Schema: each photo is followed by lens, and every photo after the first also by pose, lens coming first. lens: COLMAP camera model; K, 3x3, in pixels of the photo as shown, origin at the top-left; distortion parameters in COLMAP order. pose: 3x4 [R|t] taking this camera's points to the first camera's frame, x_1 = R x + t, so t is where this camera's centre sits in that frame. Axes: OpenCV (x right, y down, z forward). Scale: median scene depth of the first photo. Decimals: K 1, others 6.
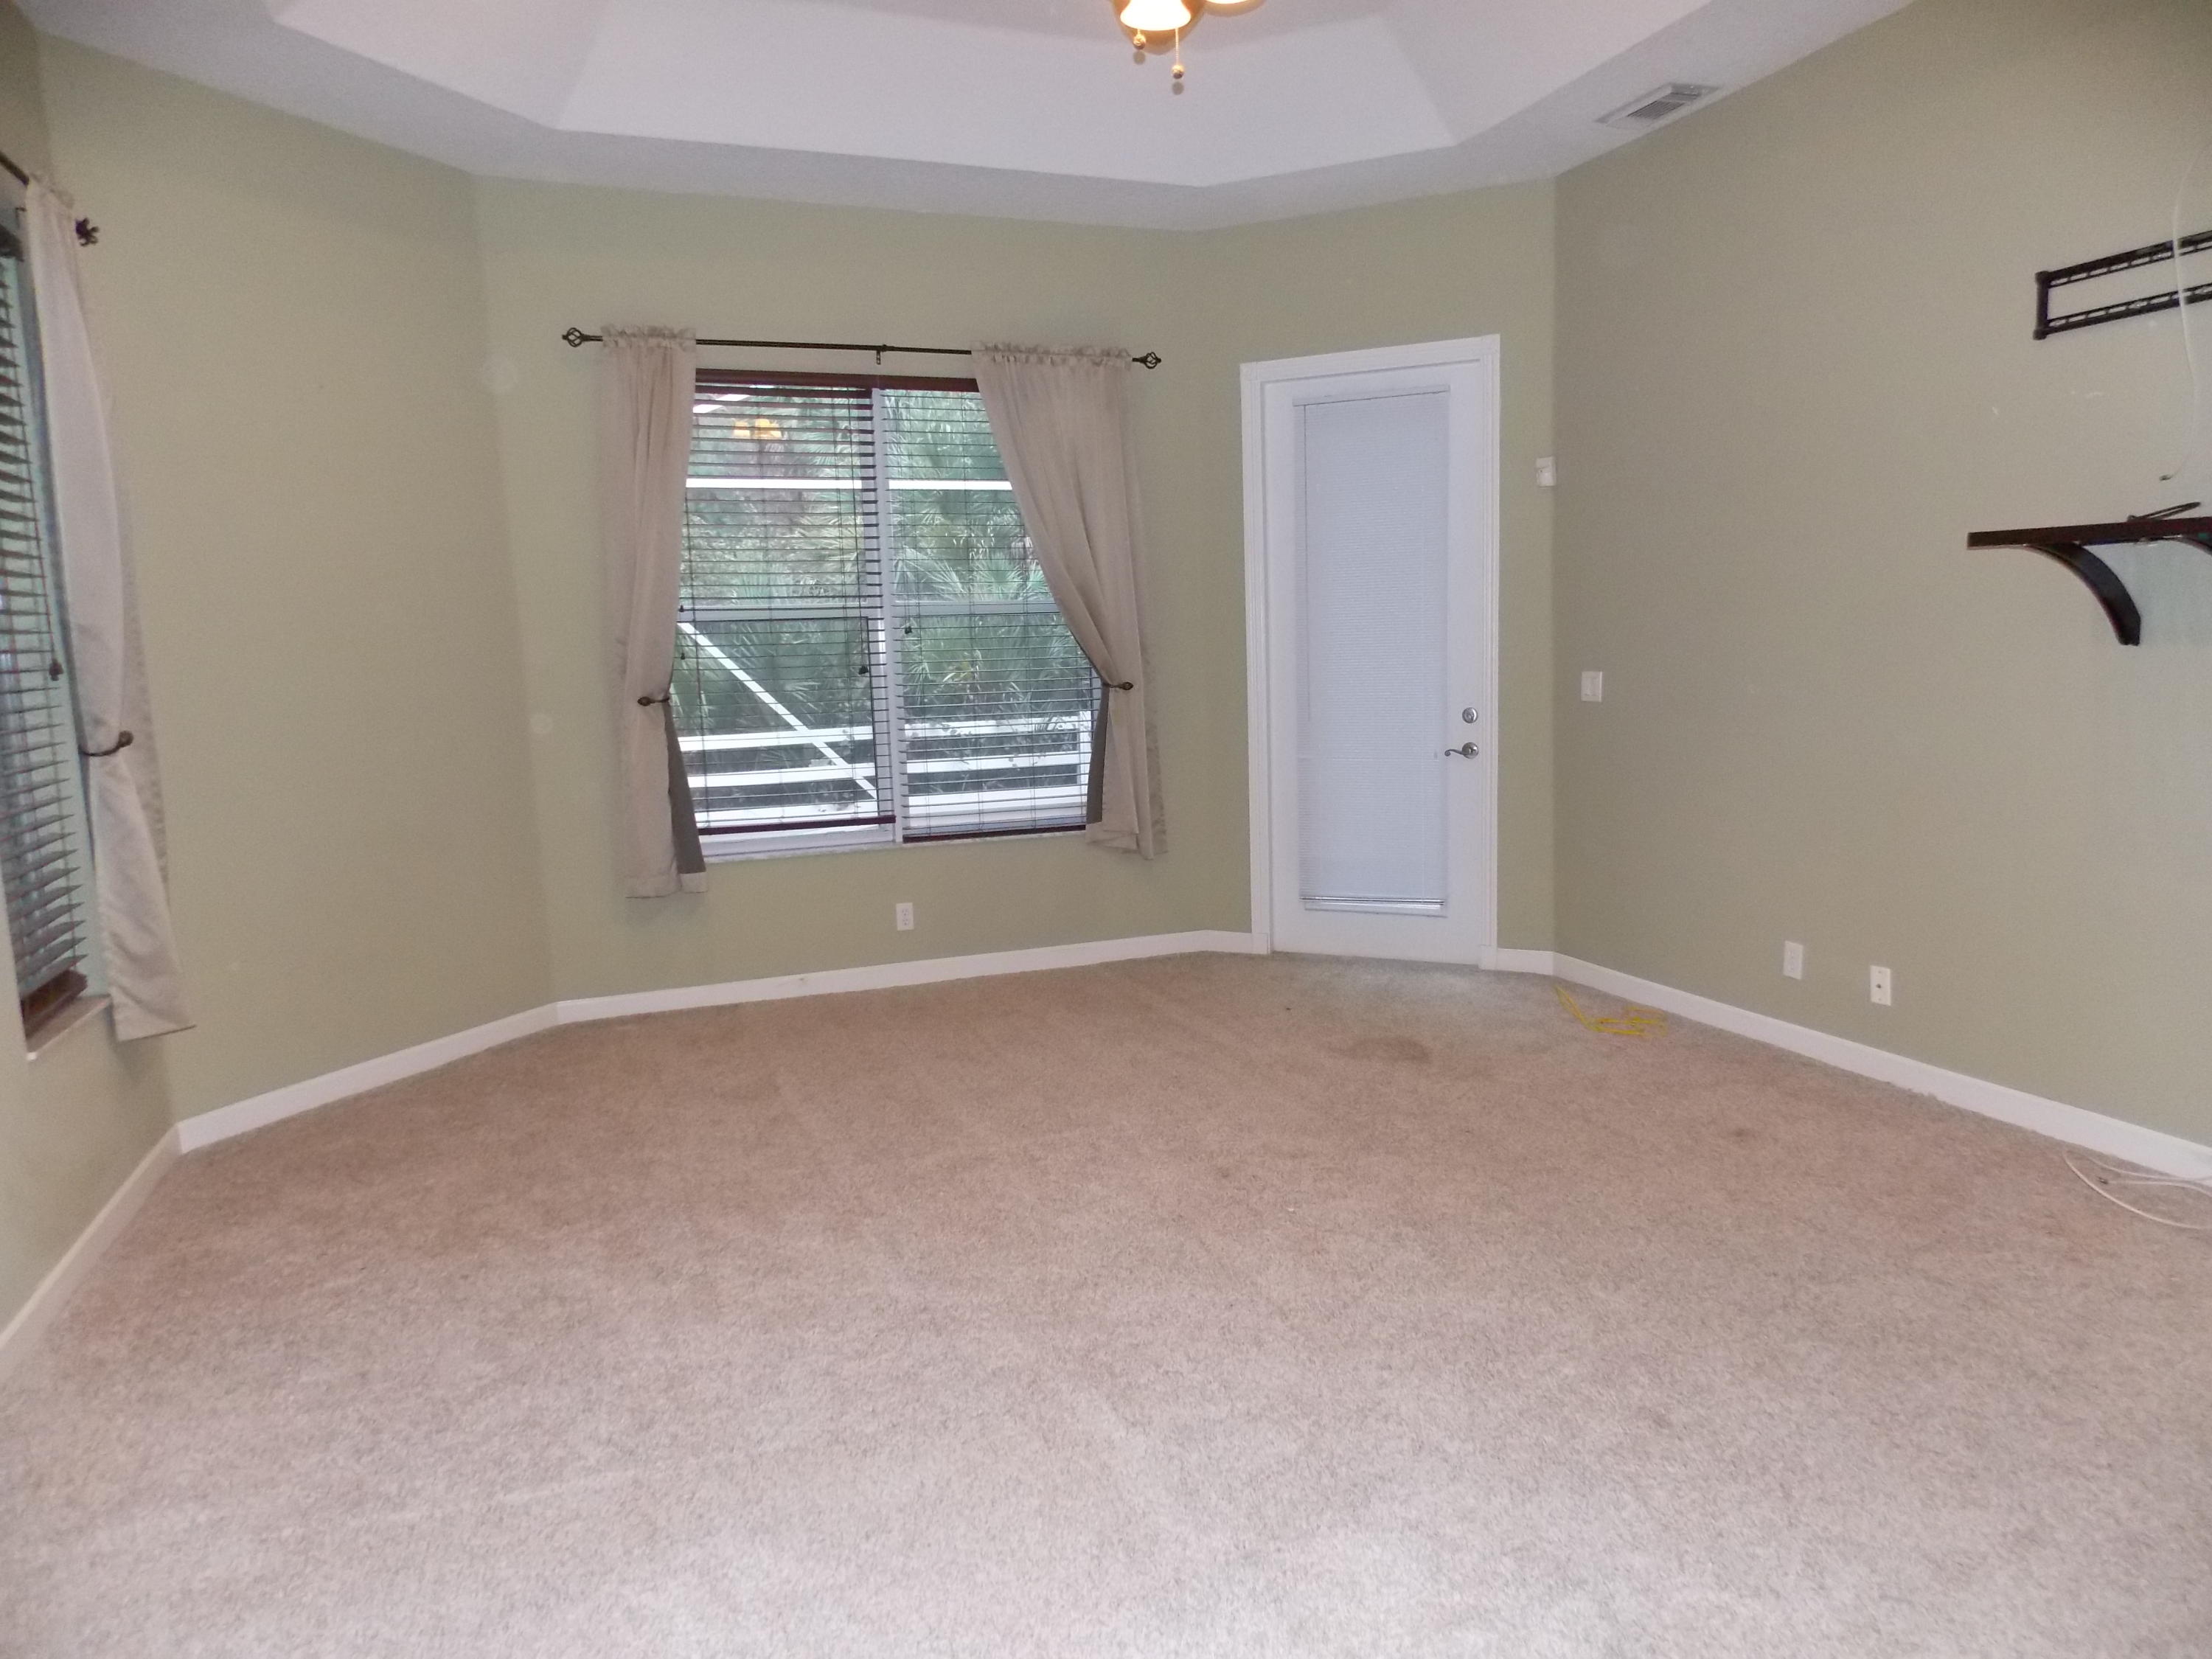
lens RADIAL K [[1467.2, 0, 1109.7], [0, 1467.2, 829.8], [0, 0, 1]] dist [0.005010, -0.001200]
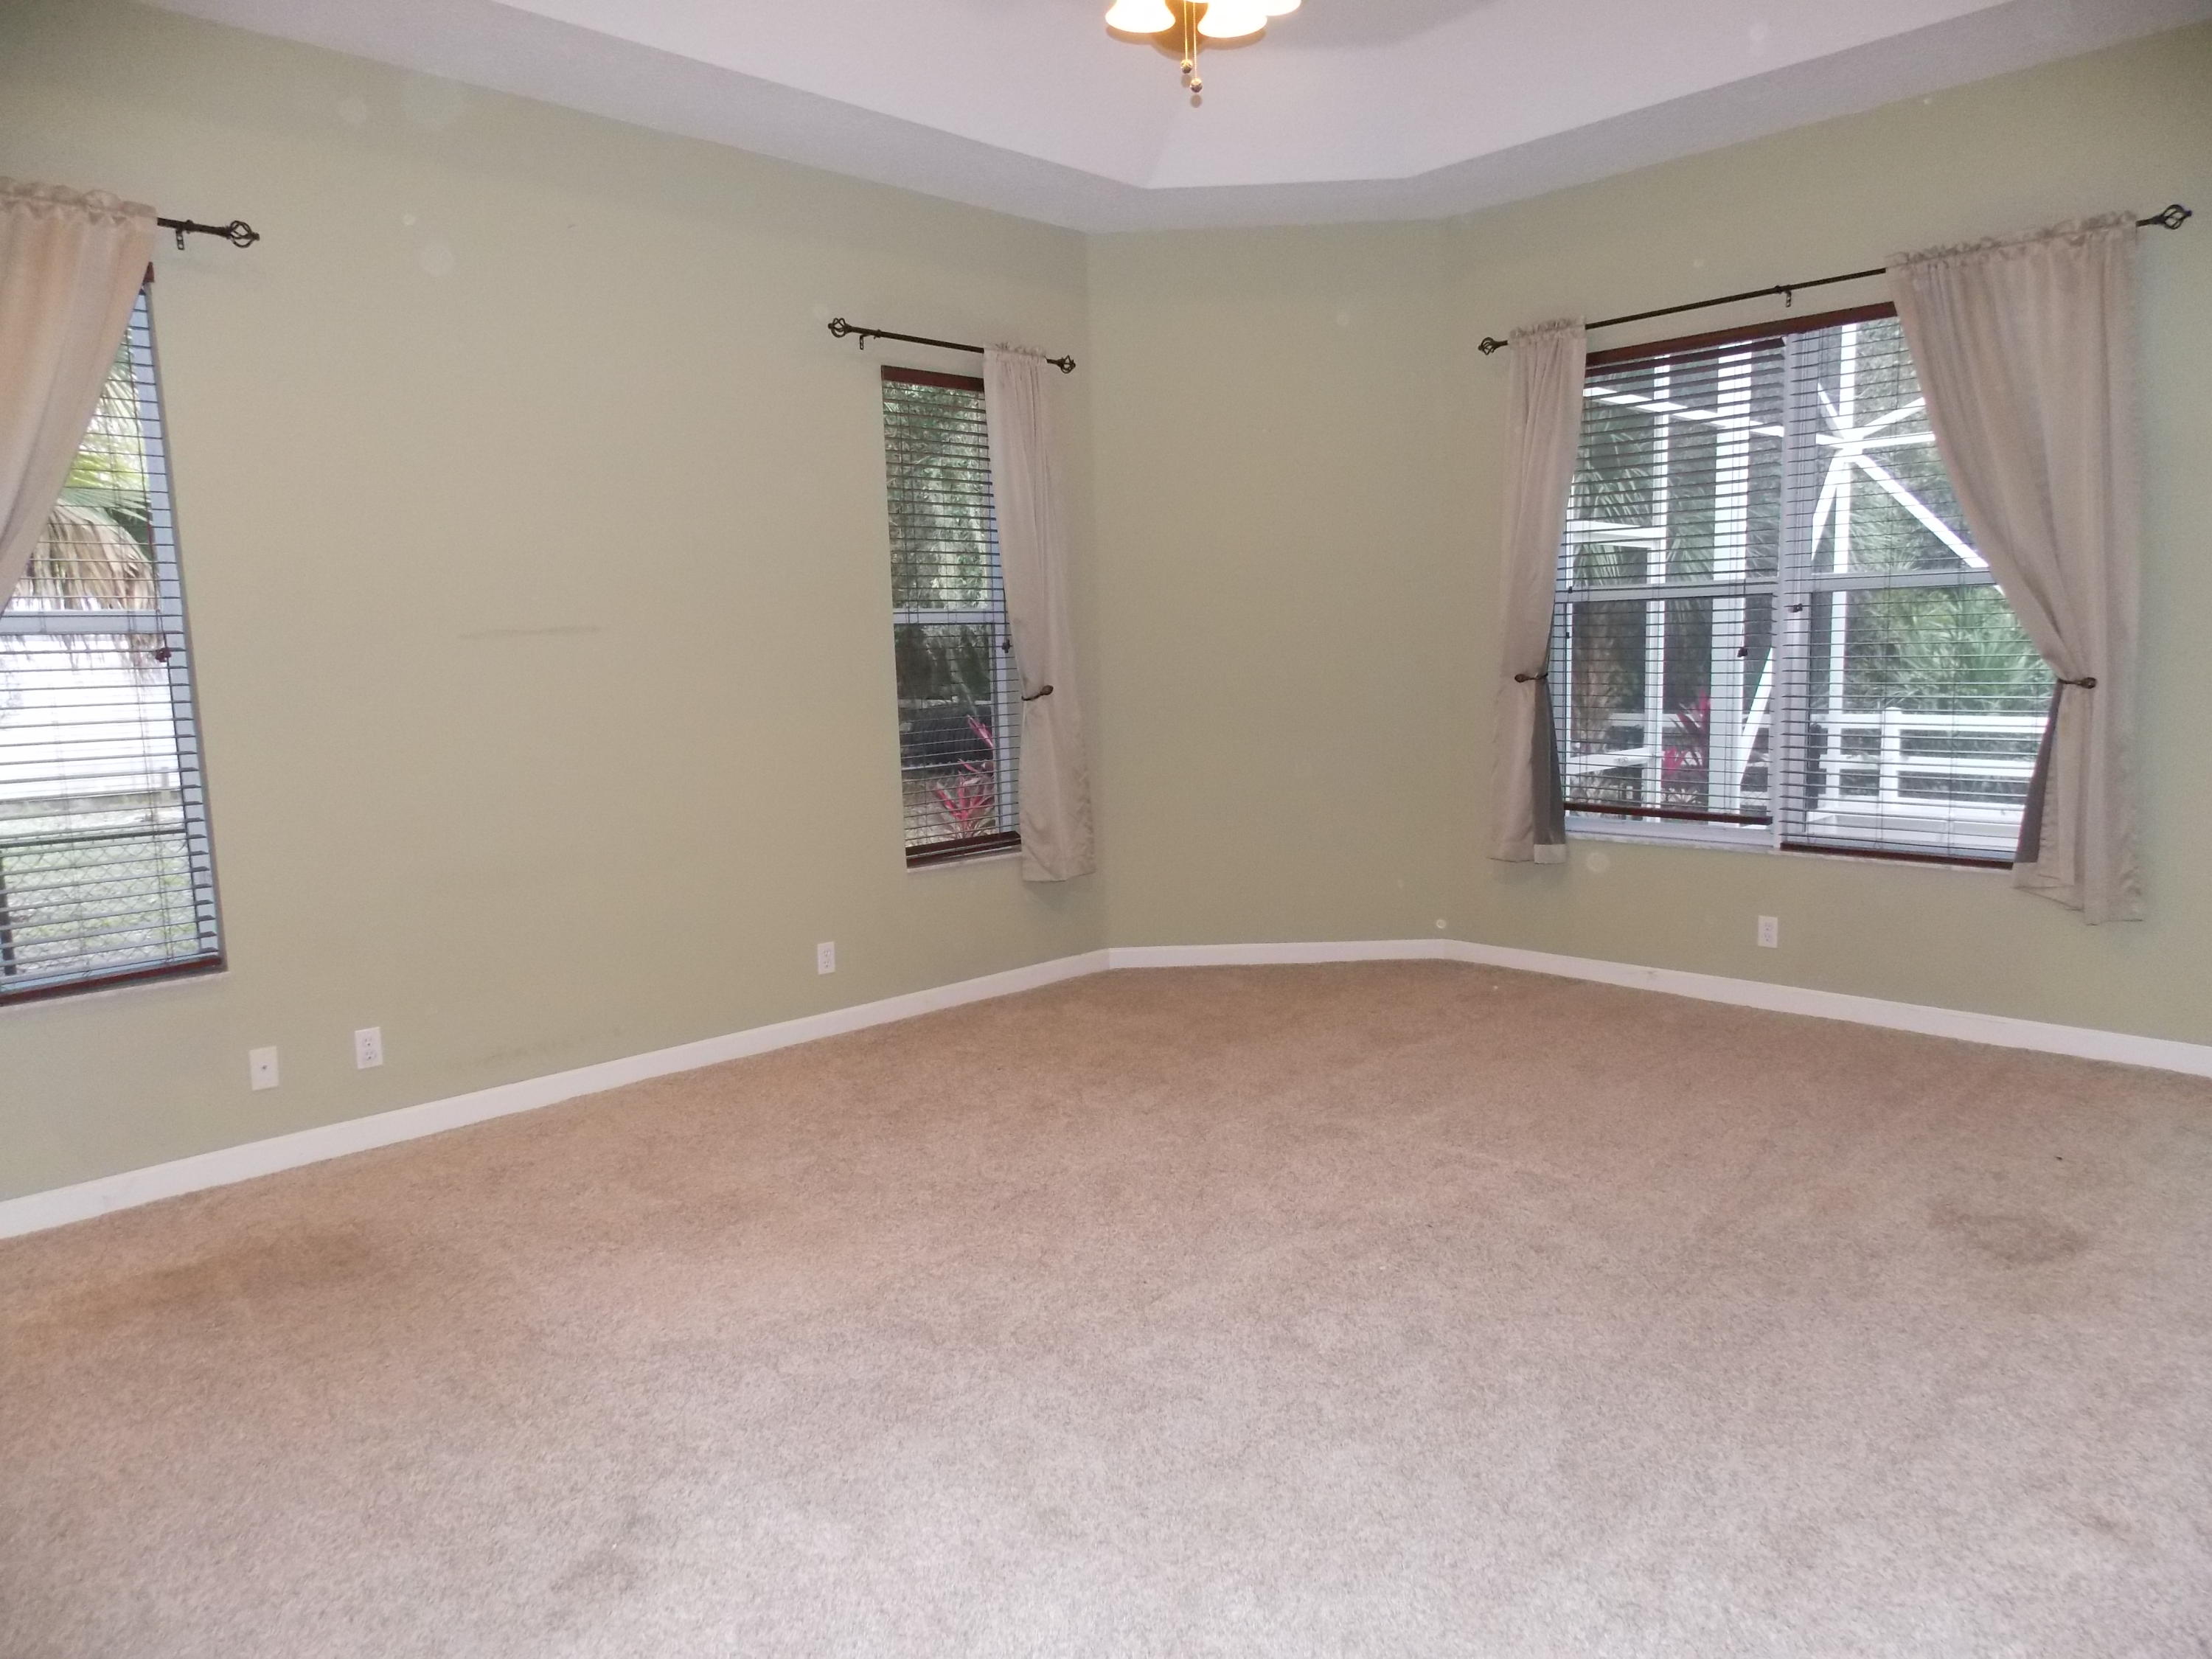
lens RADIAL K [[1467.2, 0, 1109.8], [0, 1467.2, 825.1], [0, 0, 1]] dist [0.005010, -0.001200]
pose [[0.404128, 0.130472, -0.905349, 0.550781], [-0.104223, 0.989897, 0.096134, -0.053735], [0.908745, 0.055508, 0.413643, 0.297372]]
